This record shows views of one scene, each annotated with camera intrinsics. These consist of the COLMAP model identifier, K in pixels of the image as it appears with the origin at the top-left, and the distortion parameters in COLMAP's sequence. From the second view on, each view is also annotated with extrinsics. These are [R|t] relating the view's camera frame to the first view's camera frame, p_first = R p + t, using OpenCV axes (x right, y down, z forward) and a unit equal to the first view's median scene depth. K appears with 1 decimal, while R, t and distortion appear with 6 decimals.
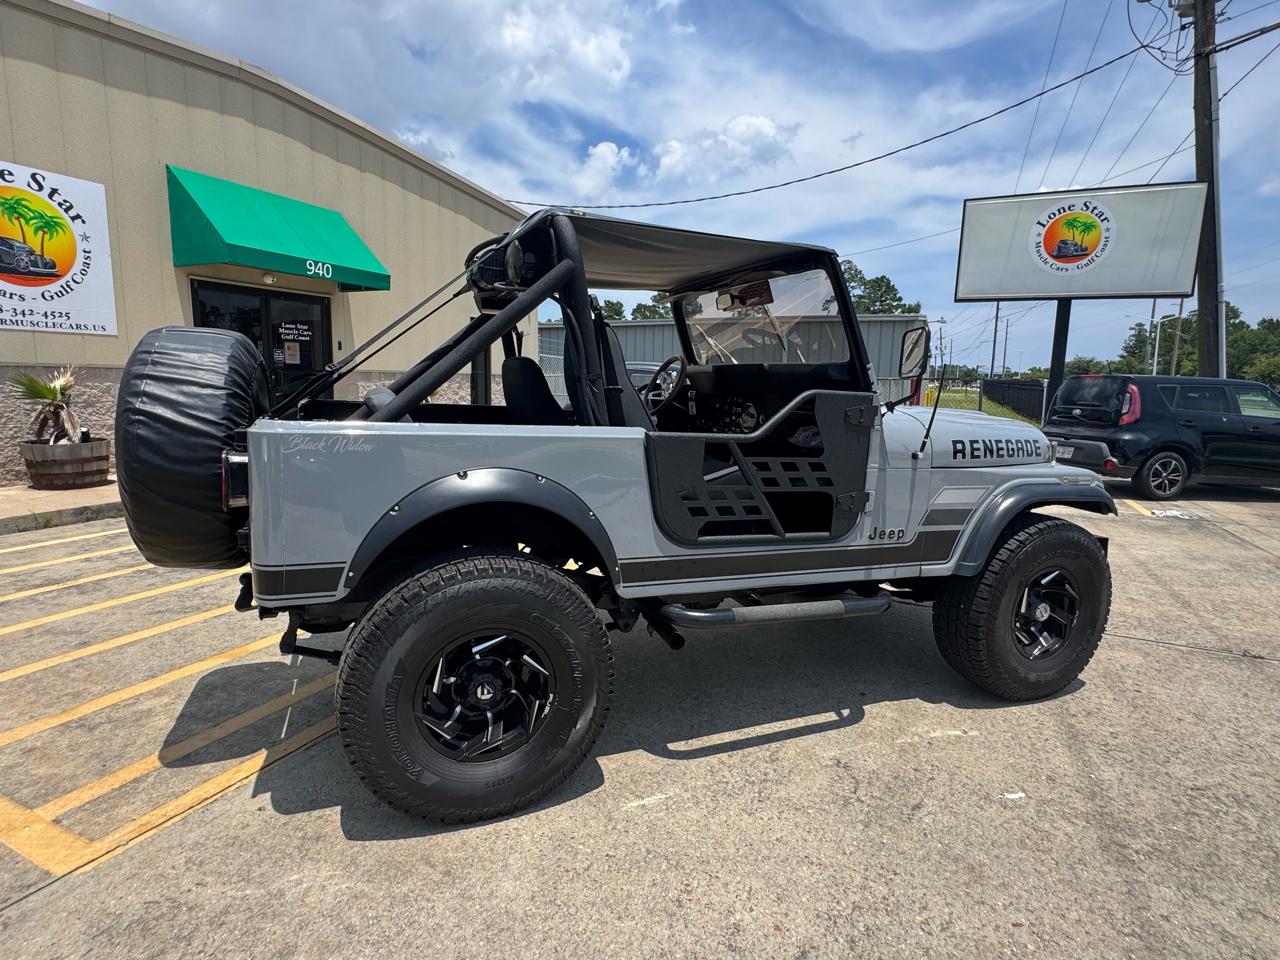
lens RADIAL K [[663.3, 0, 641.6], [0, 663.3, 477.3], [0, 0, 1]] dist [-0.002883, -0.000142]
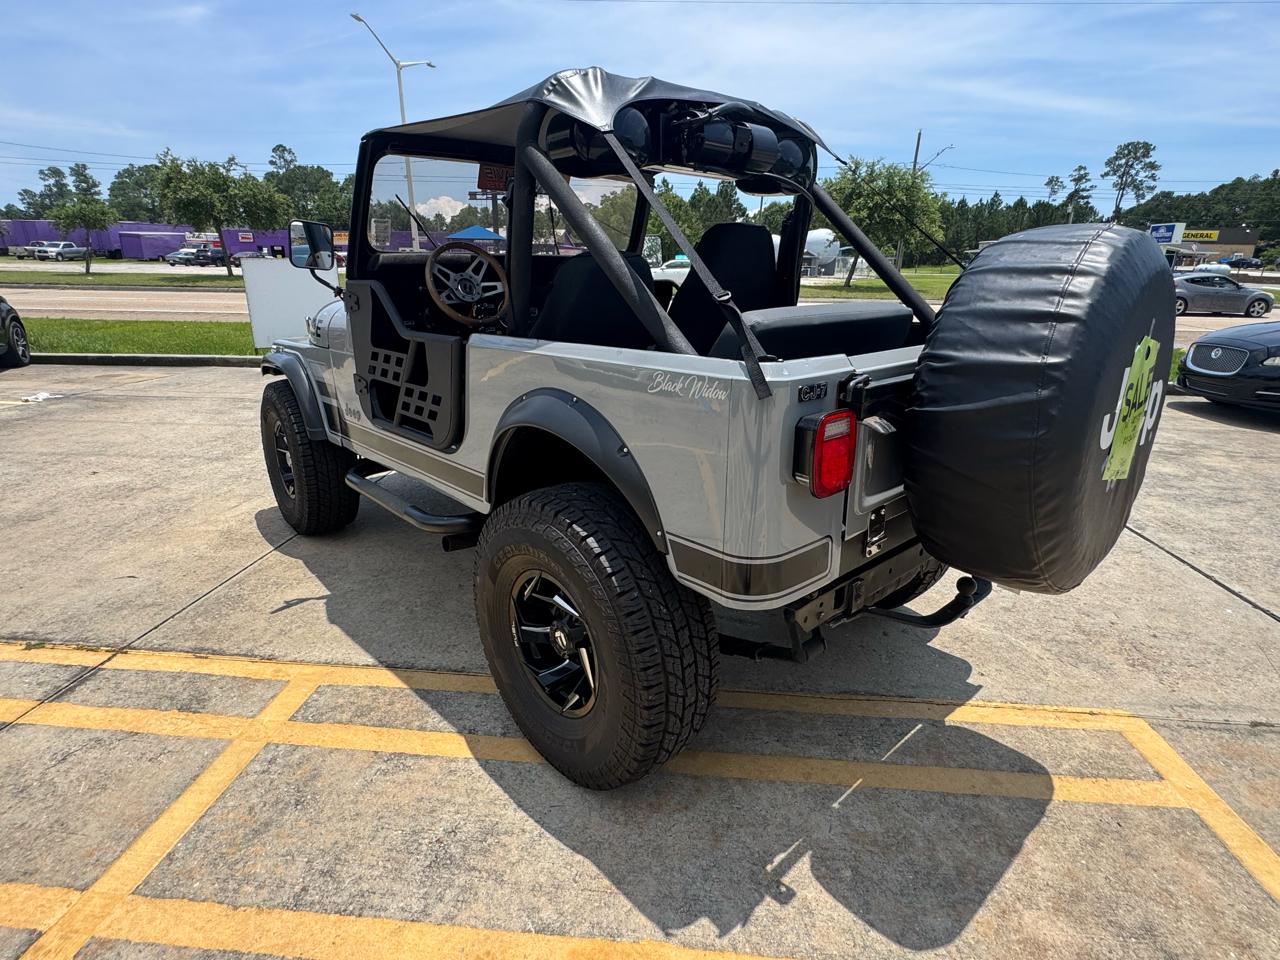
lens RADIAL K [[666.0, 0, 636.6], [0, 666.0, 478.5], [0, 0, 1]] dist [-0.001990, -0.000537]
pose [[-0.341226, -0.314730, 0.885725, -1.032312], [0.118588, 0.920337, 0.372715, -0.257236], [-0.932471, 0.232217, -0.276720, 1.440925]]
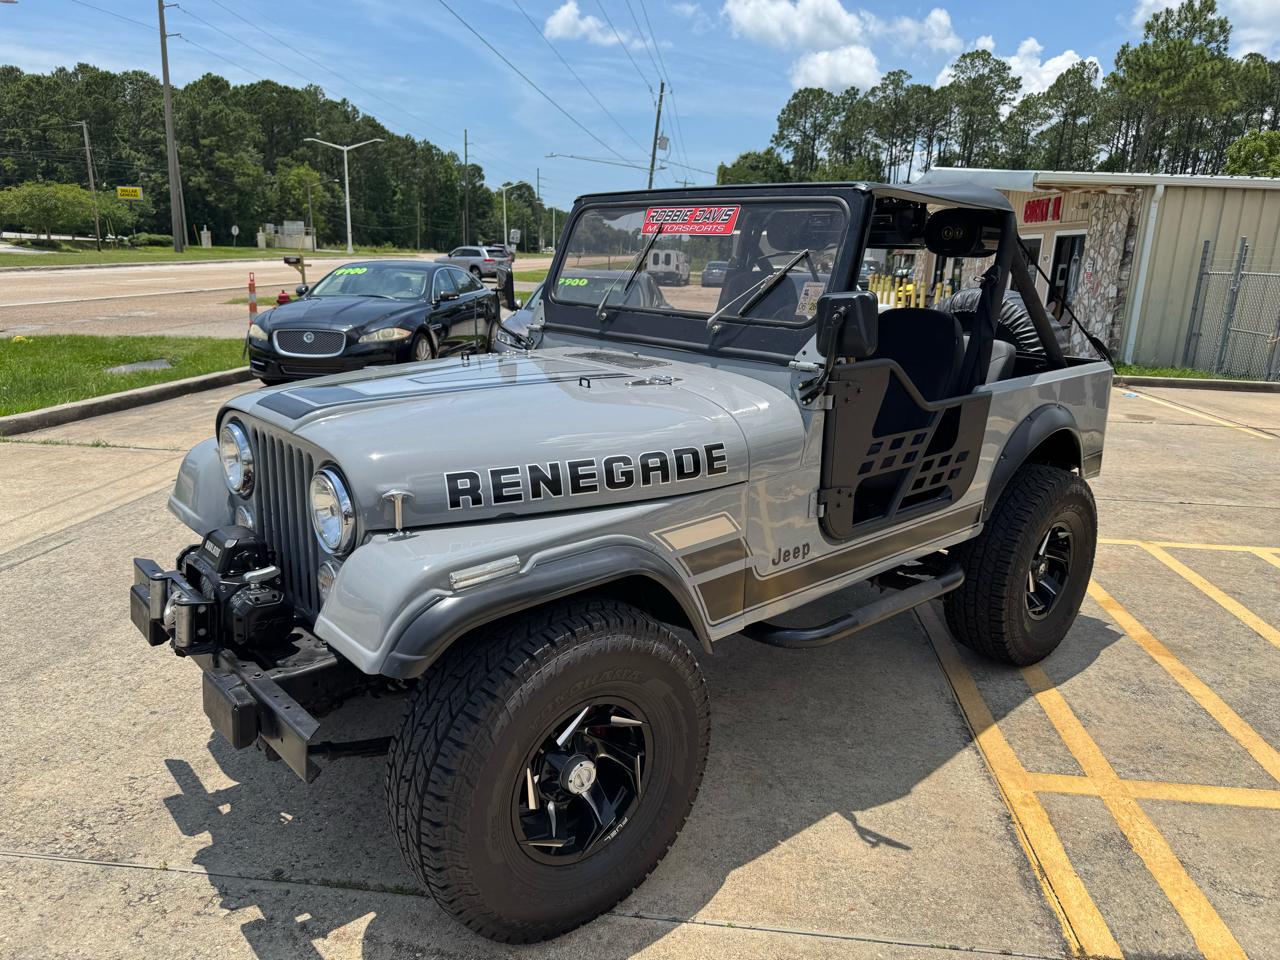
lens RADIAL K [[914.8, 0, 637.7], [0, 914.8, 485.5], [0, 0, 1]] dist [0.002454, -0.005938]
pose [[-0.944400, 0.031164, -0.327318, 0.663820], [-0.099967, 0.921156, 0.376137, -0.449058], [0.313233, 0.387945, -0.866824, 2.374540]]
